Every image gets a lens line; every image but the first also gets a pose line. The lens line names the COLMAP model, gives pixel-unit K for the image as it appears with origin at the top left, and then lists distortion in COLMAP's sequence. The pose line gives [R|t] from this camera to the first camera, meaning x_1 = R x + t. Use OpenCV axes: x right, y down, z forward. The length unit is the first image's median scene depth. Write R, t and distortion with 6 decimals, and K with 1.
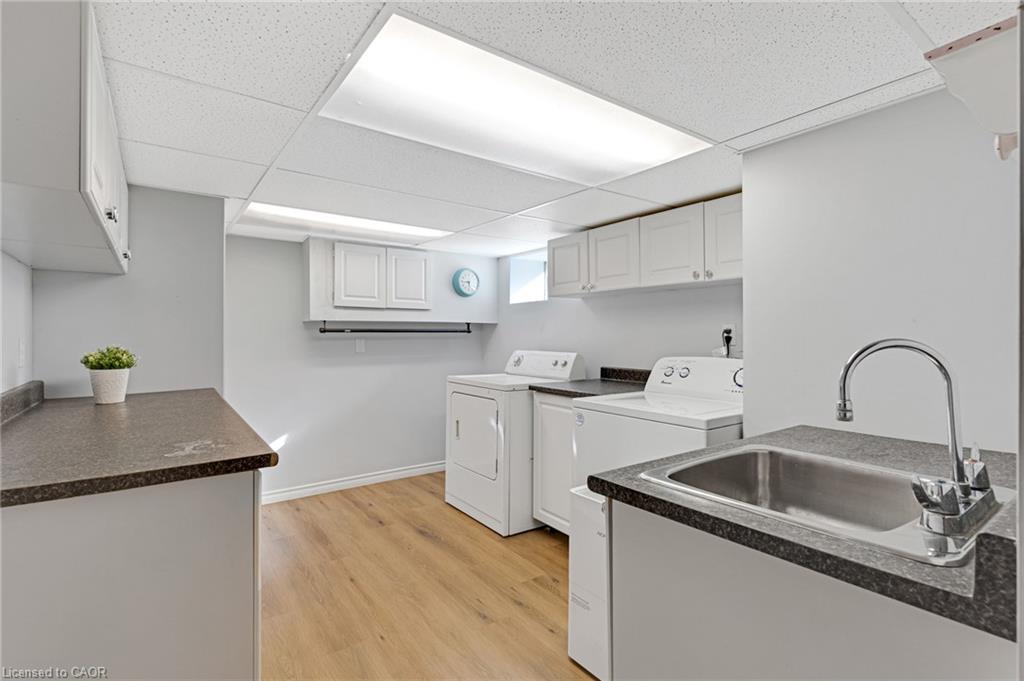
lens RADIAL K [[492.7, 0, 511.9], [0, 492.7, 335.3], [0, 0, 1]] dist [0.002308, -0.000246]
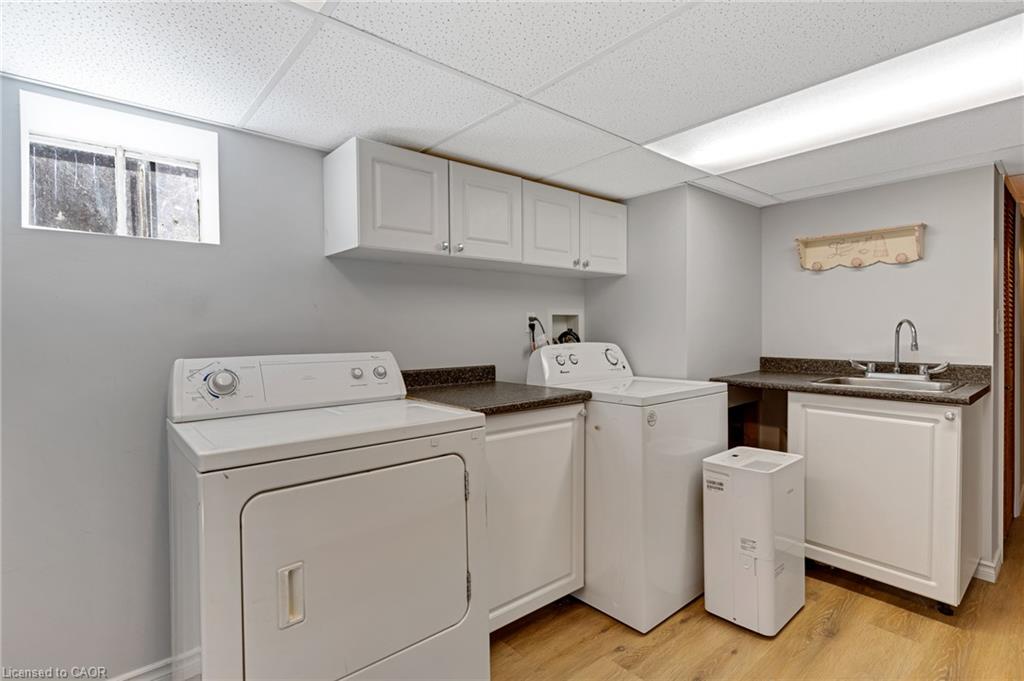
lens RADIAL K [[492.7, 0, 510.6], [0, 492.7, 339.5], [0, 0, 1]] dist [0.002308, -0.000246]
pose [[-0.073294, -0.022750, 0.997051, -0.578996], [0.007749, 0.999697, 0.023380, 0.010369], [-0.997280, 0.009439, -0.073096, 1.112622]]
